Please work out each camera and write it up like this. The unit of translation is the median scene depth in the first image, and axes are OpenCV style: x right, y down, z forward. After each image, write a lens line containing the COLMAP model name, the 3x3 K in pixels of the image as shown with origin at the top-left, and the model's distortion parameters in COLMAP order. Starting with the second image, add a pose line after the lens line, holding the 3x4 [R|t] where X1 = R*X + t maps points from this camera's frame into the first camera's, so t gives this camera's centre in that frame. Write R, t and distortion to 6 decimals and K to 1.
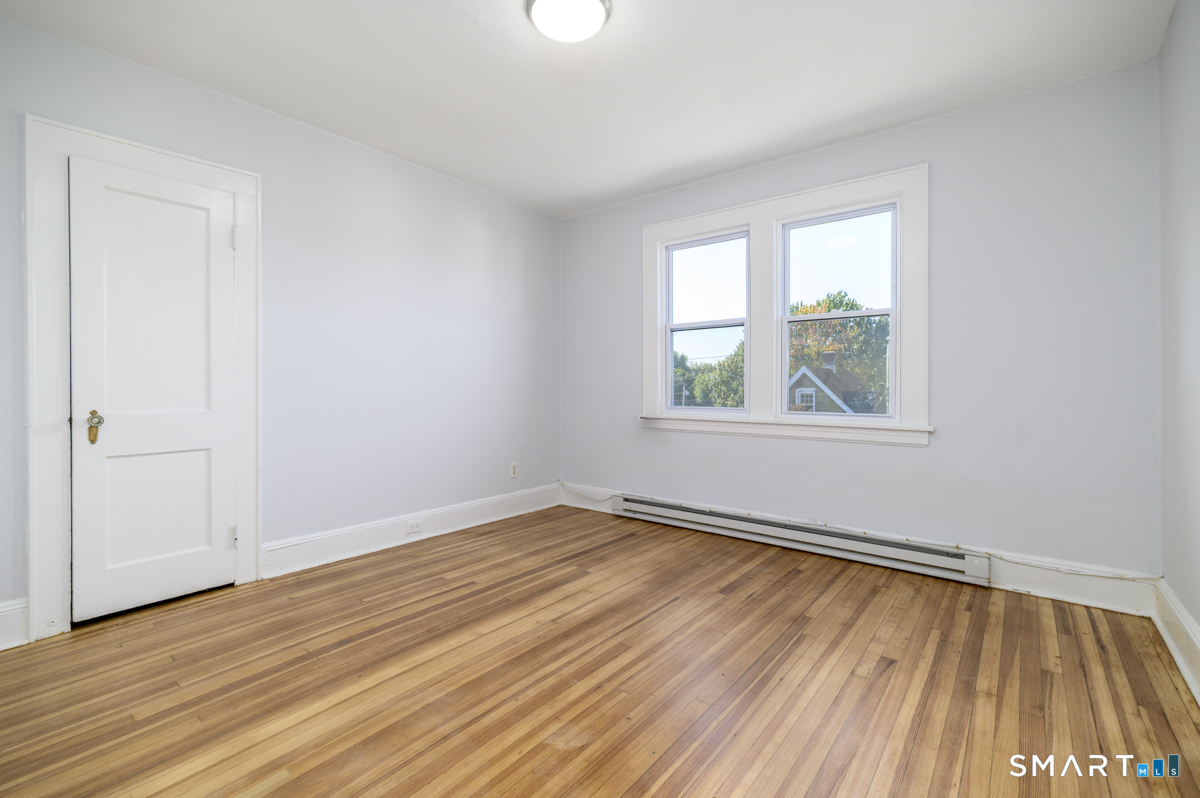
lens RADIAL K [[533.7, 0, 598.3], [0, 533.7, 392.2], [0, 0, 1]] dist [-0.000338, -0.000210]
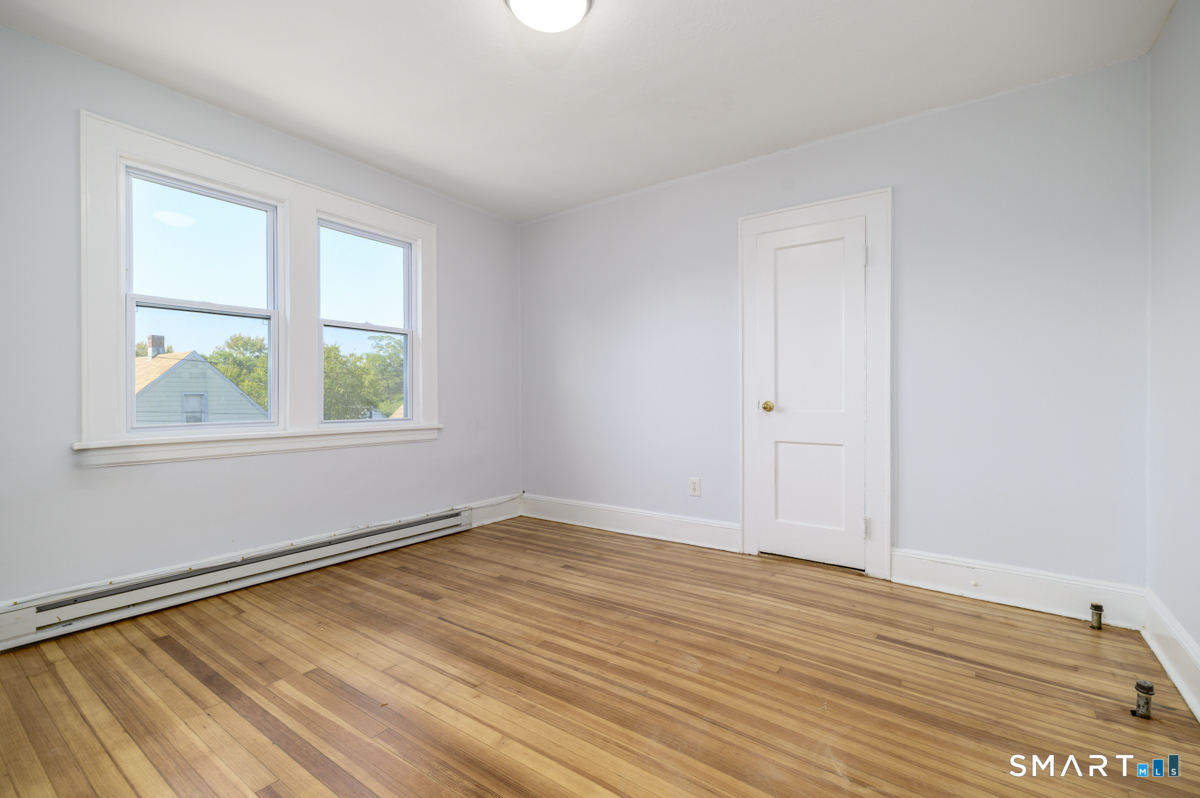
lens RADIAL K [[518.1, 0, 600.0], [0, 518.1, 399.0], [0, 0, 1]] dist [-0.003057, -0.000226]
pose [[-0.054532, -0.007994, 0.998480, -0.780540], [0.010823, 0.999904, 0.008596, -0.006103], [-0.998453, 0.011276, -0.054440, 0.765636]]
